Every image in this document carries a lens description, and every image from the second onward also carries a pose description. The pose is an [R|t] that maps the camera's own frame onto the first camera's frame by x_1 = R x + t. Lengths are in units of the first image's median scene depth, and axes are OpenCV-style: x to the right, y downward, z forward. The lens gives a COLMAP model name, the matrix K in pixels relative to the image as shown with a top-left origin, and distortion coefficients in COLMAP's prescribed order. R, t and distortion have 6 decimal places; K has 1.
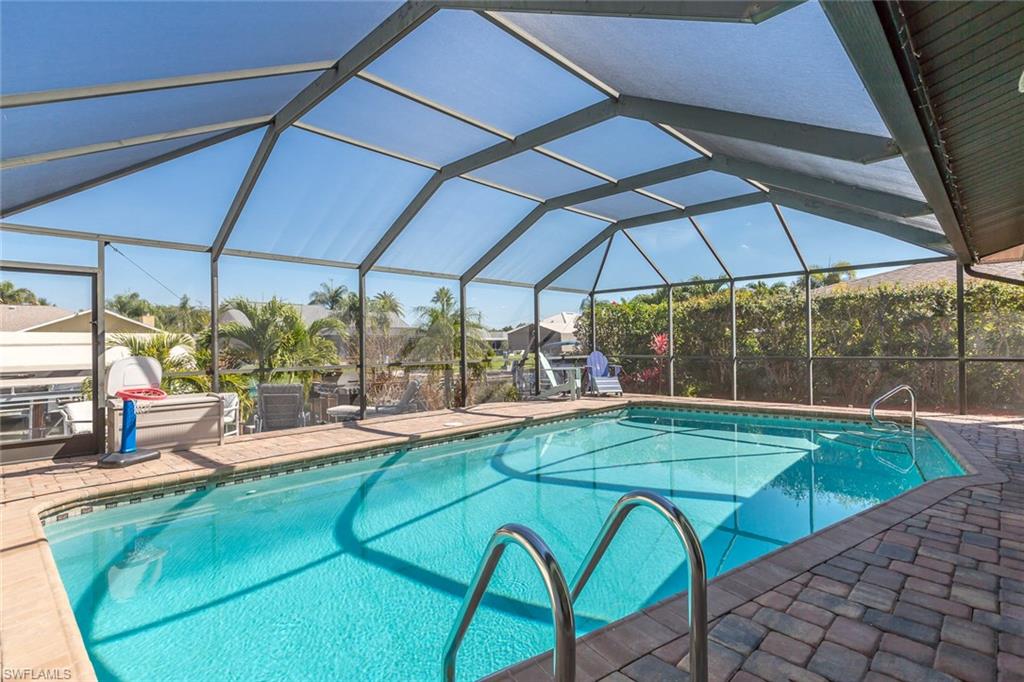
lens RADIAL K [[504.6, 0, 512.6], [0, 504.6, 343.3], [0, 0, 1]] dist [-0.004026, -0.000620]
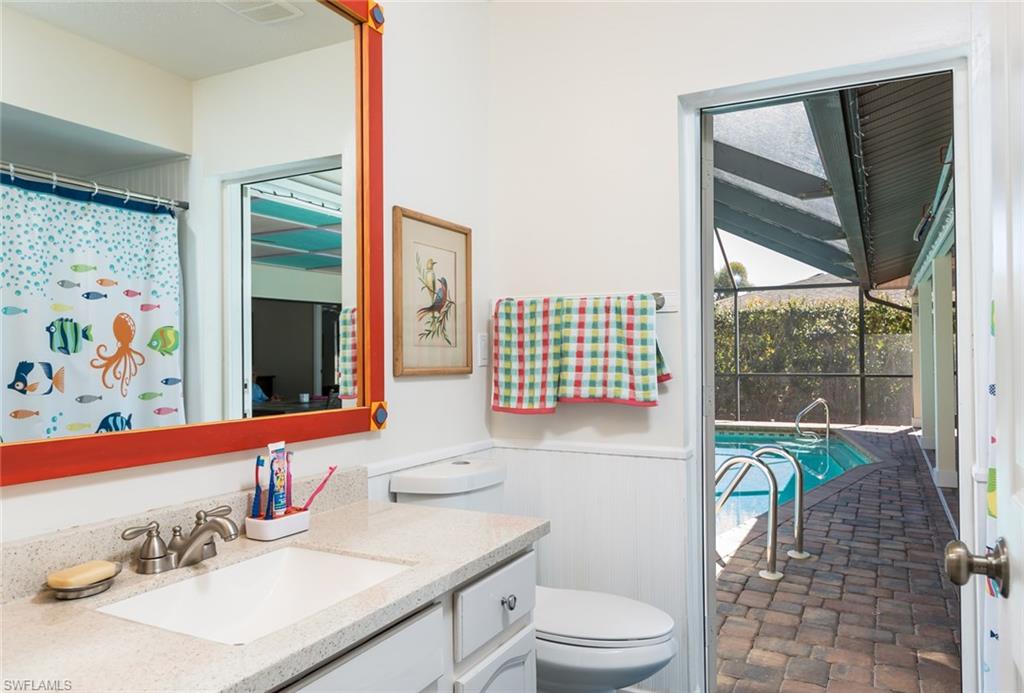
lens RADIAL K [[722.9, 0, 511.3], [0, 722.9, 347.2], [0, 0, 1]] dist [0.001623, 0.000216]
pose [[0.955187, 0.009939, 0.295835, -0.322315], [-0.008871, 0.999948, -0.004954, -0.016787], [-0.295869, 0.002107, 0.955226, -0.299264]]
